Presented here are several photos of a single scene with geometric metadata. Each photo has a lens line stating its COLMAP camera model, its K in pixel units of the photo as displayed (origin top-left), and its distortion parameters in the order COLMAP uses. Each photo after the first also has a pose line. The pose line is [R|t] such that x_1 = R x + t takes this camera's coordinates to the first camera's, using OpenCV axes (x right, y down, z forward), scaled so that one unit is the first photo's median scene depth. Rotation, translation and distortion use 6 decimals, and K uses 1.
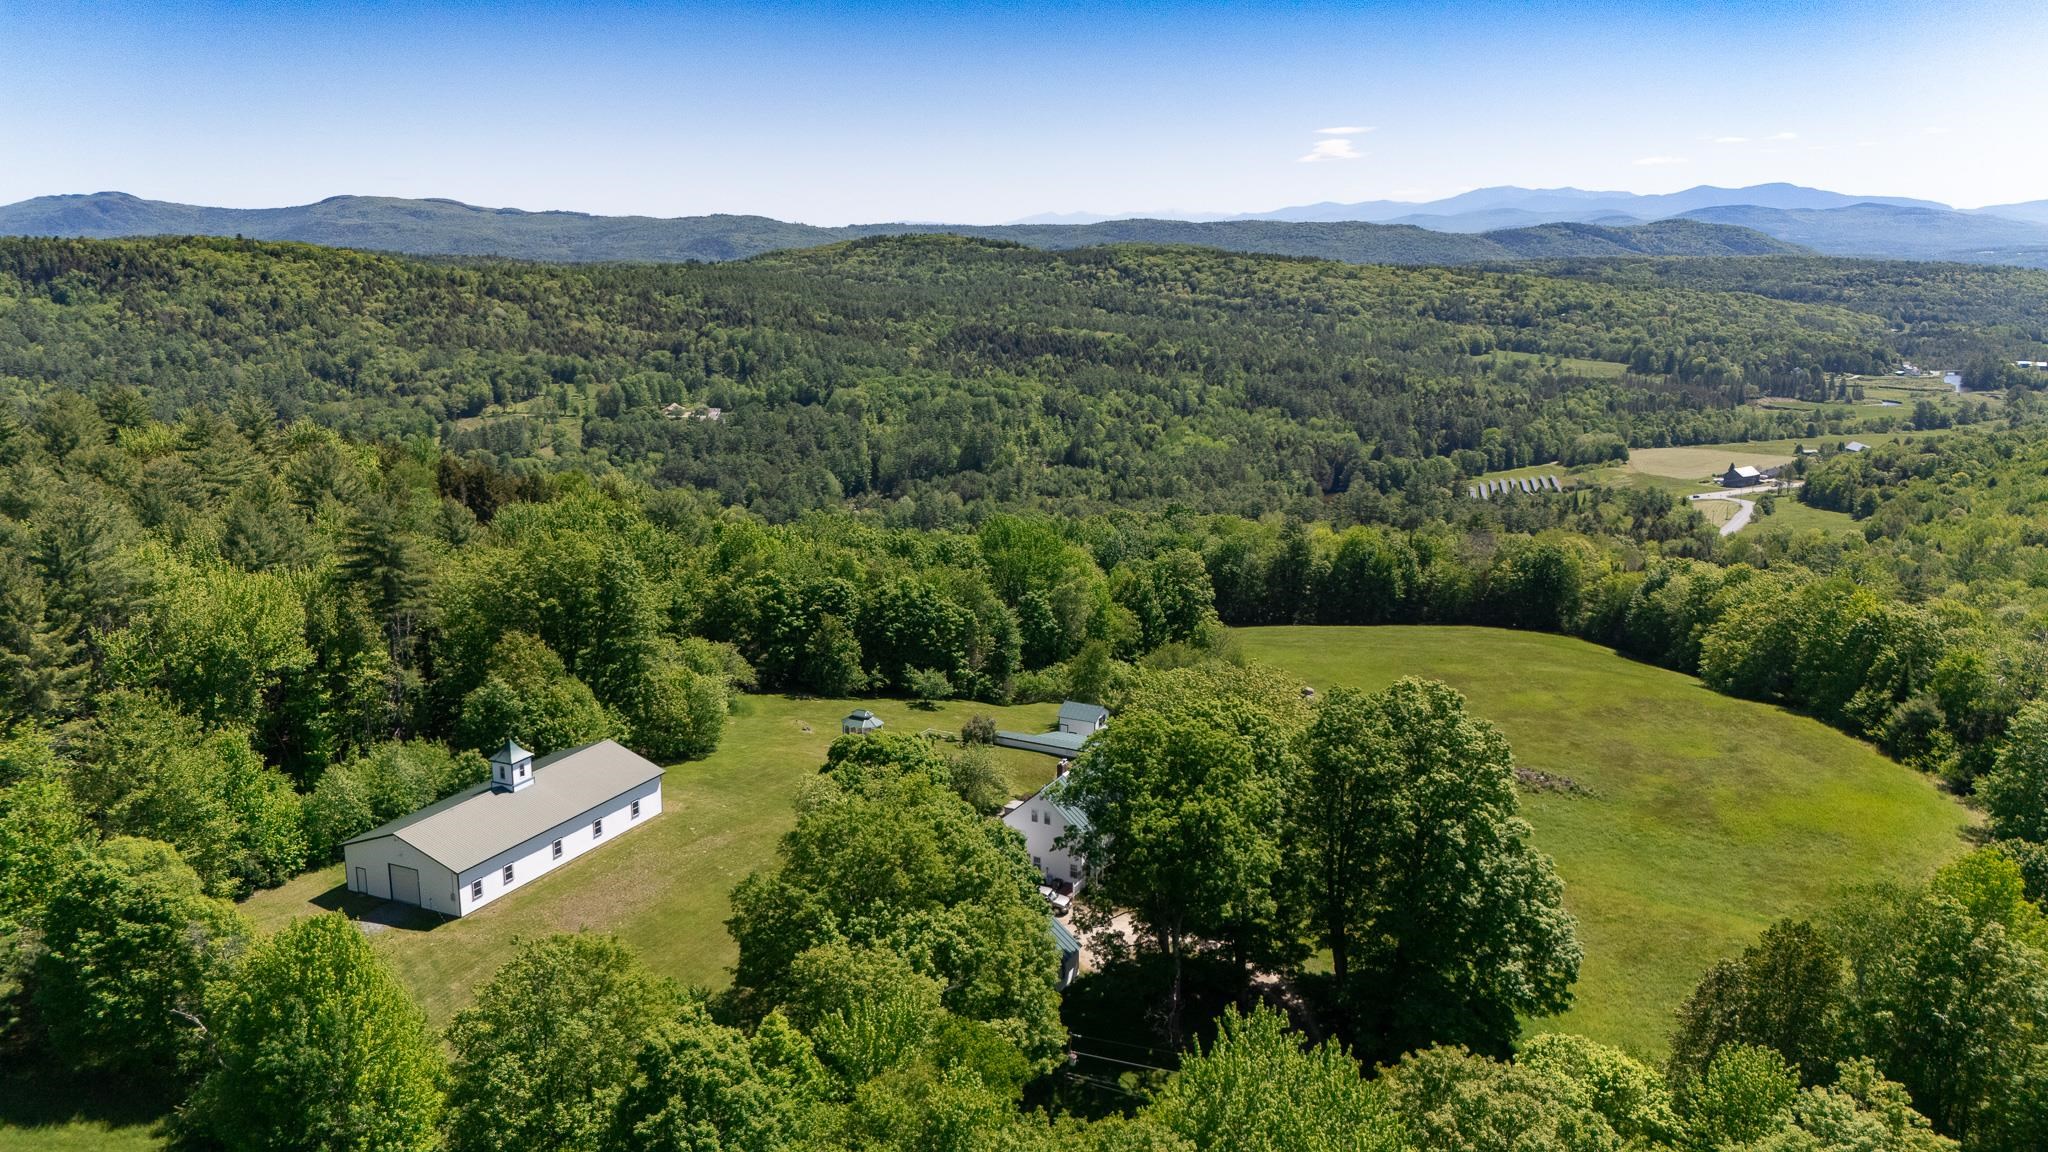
lens RADIAL K [[1507.7, 0, 1026.9], [0, 1507.7, 582.1], [0, 0, 1]] dist [0.071117, -0.056122]
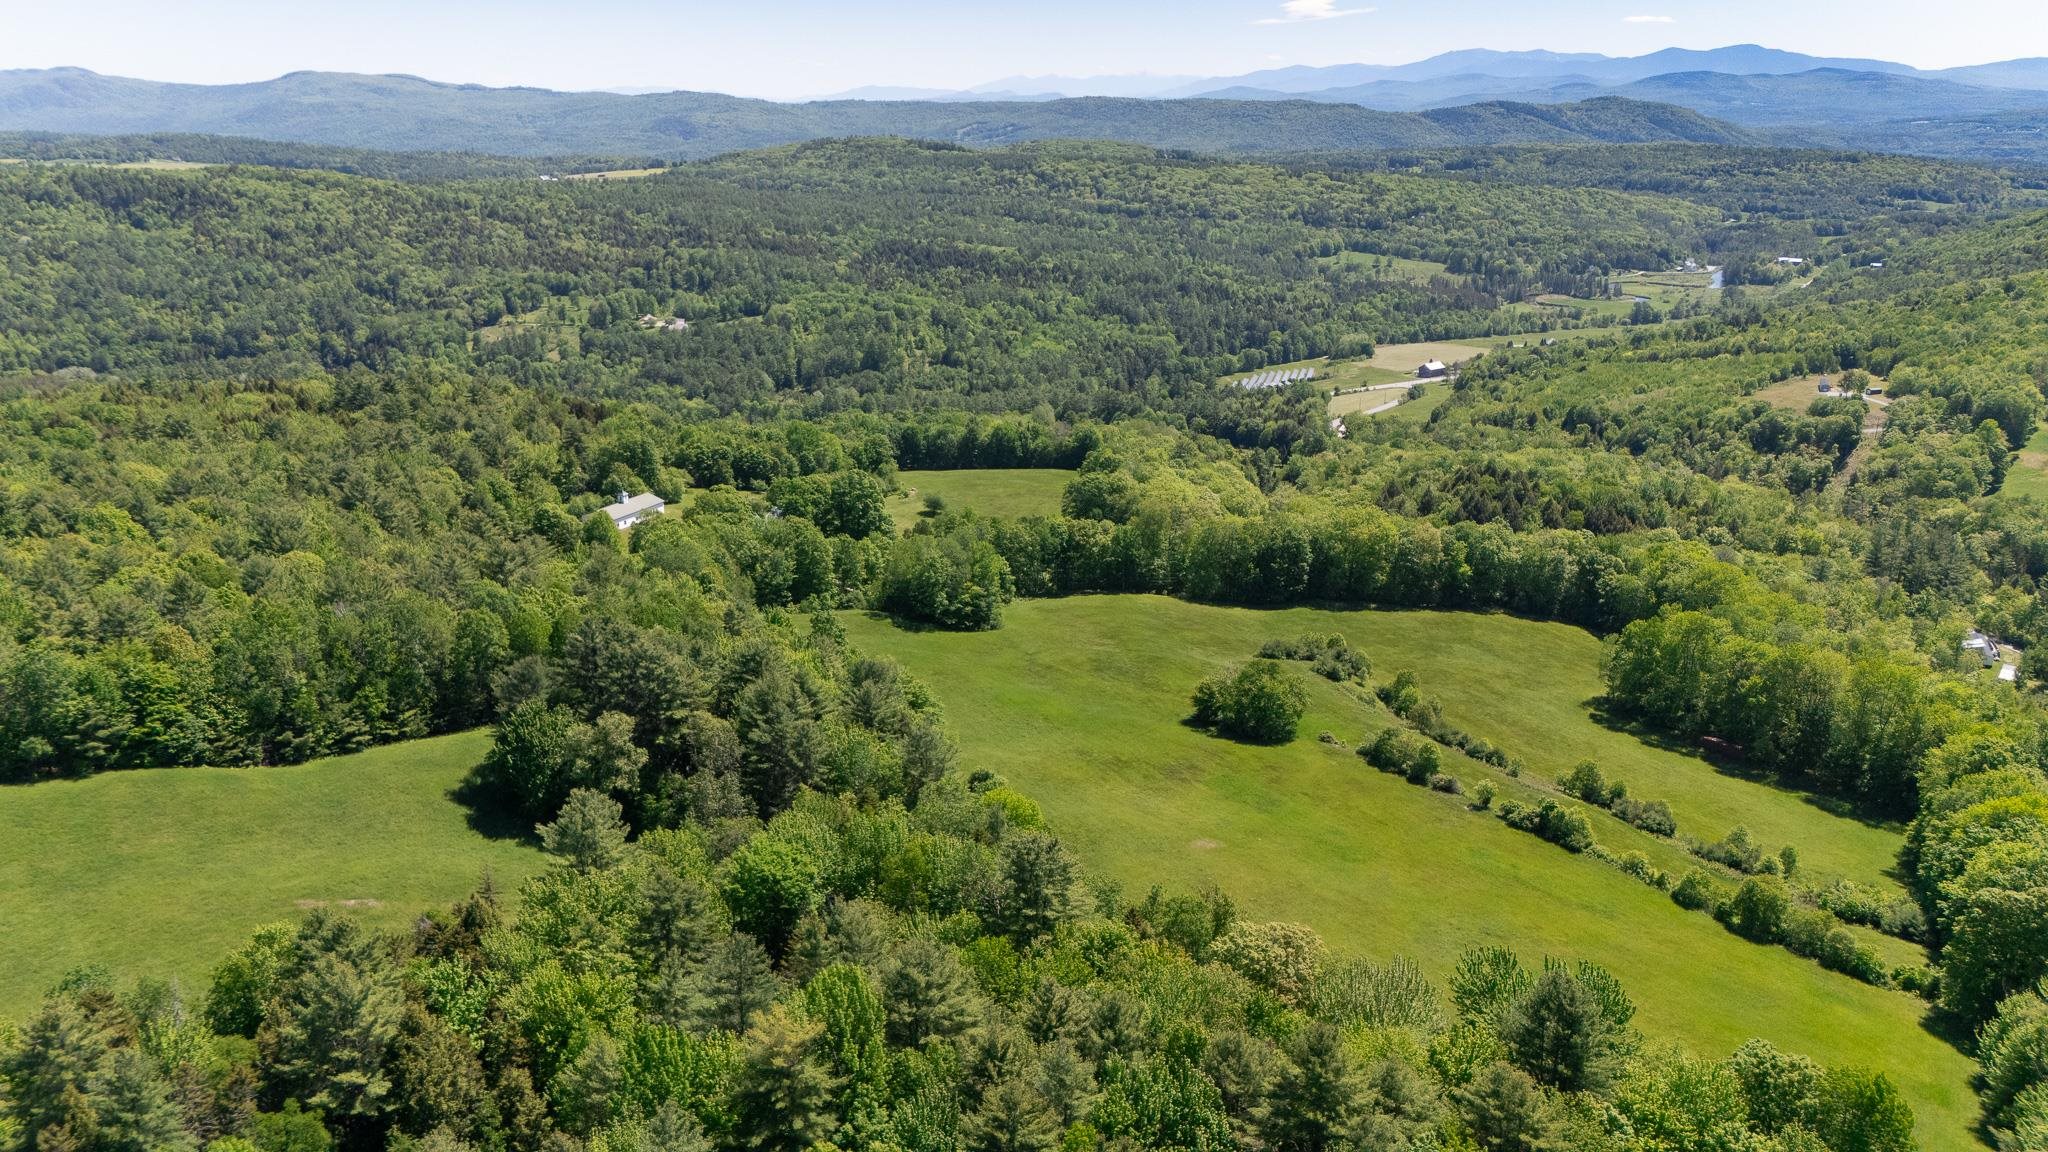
lens RADIAL K [[1507.7, 0, 1026.9], [0, 1507.7, 582.1], [0, 0, 1]] dist [0.071117, -0.056122]
pose [[0.999834, -0.009823, 0.015350, 0.059692], [0.008502, 0.996441, 0.083868, 0.002862], [-0.016120, -0.083723, 0.996359, -0.276490]]
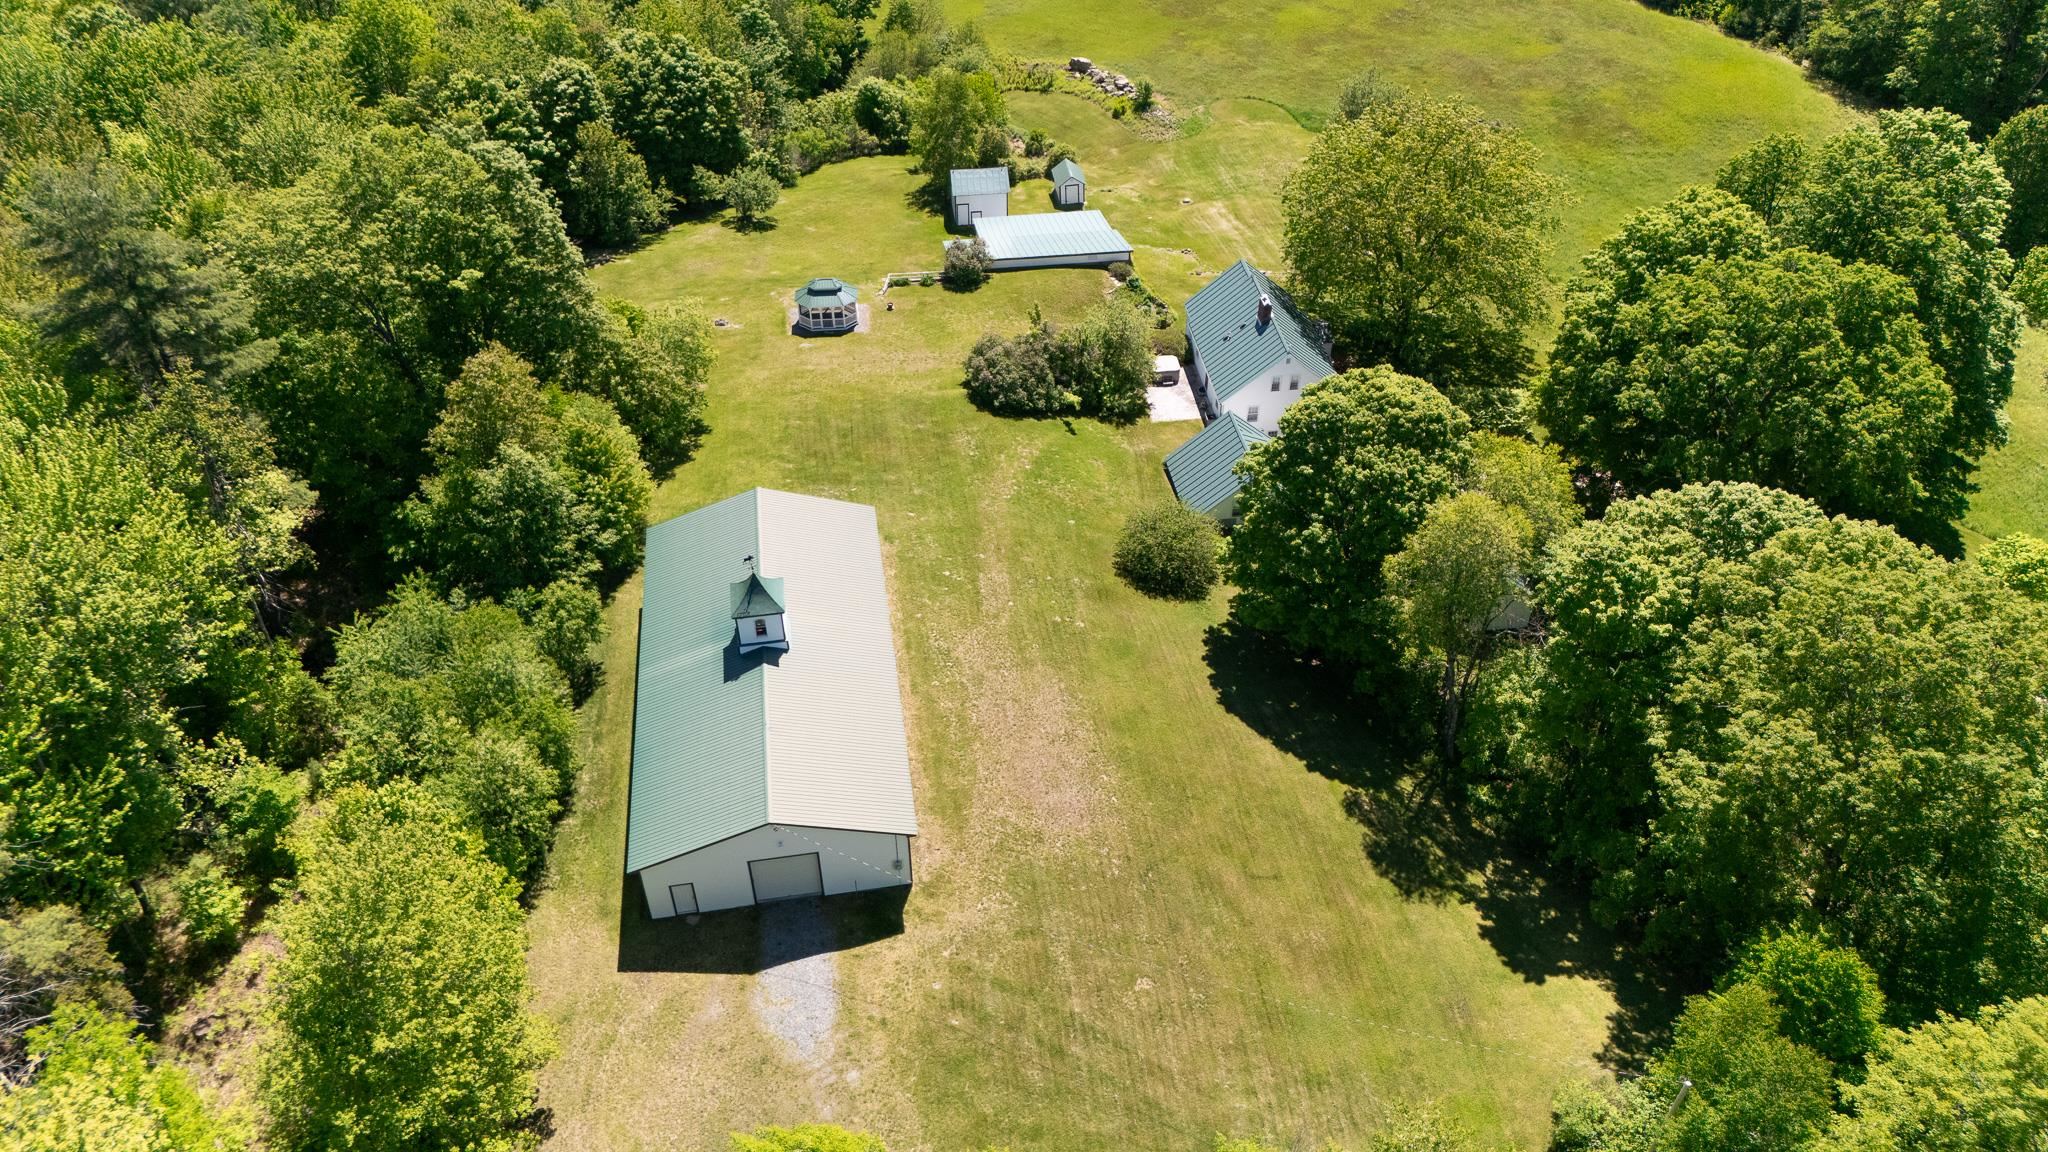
lens RADIAL K [[1507.7, 0, 1026.9], [0, 1507.7, 582.1], [0, 0, 1]] dist [0.071117, -0.056122]
pose [[0.825290, -0.370027, 0.426587, -0.051813], [0.130627, 0.860012, 0.493271, -0.016947], [-0.549393, -0.351368, 0.758095, 0.052270]]
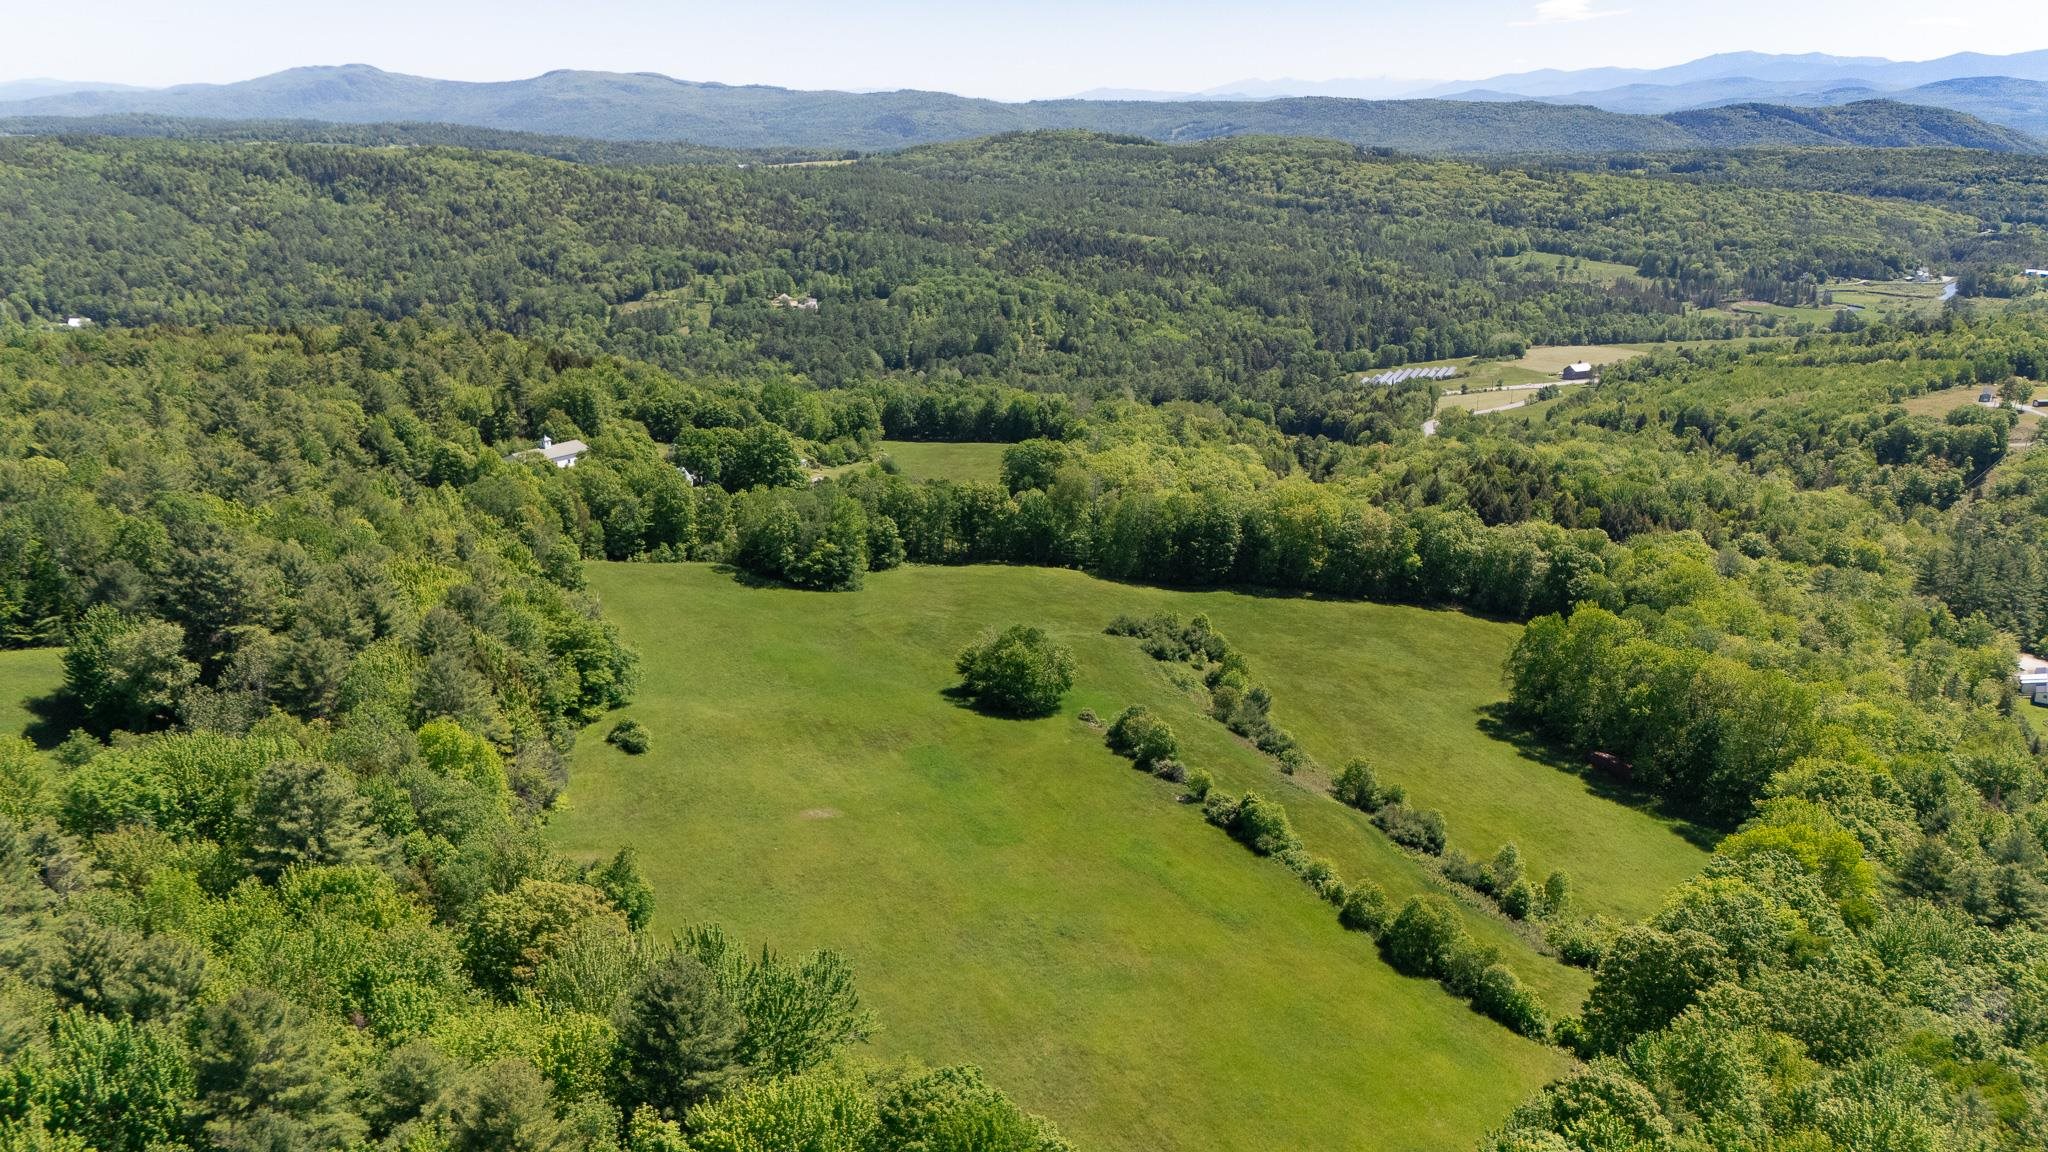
lens RADIAL K [[1507.7, 0, 1026.9], [0, 1507.7, 582.1], [0, 0, 1]] dist [0.071117, -0.056122]
pose [[0.991564, 0.043595, -0.122064, 0.128134], [-0.033478, 0.995925, 0.083739, 0.011517], [0.125217, -0.078946, 0.988983, -0.250906]]
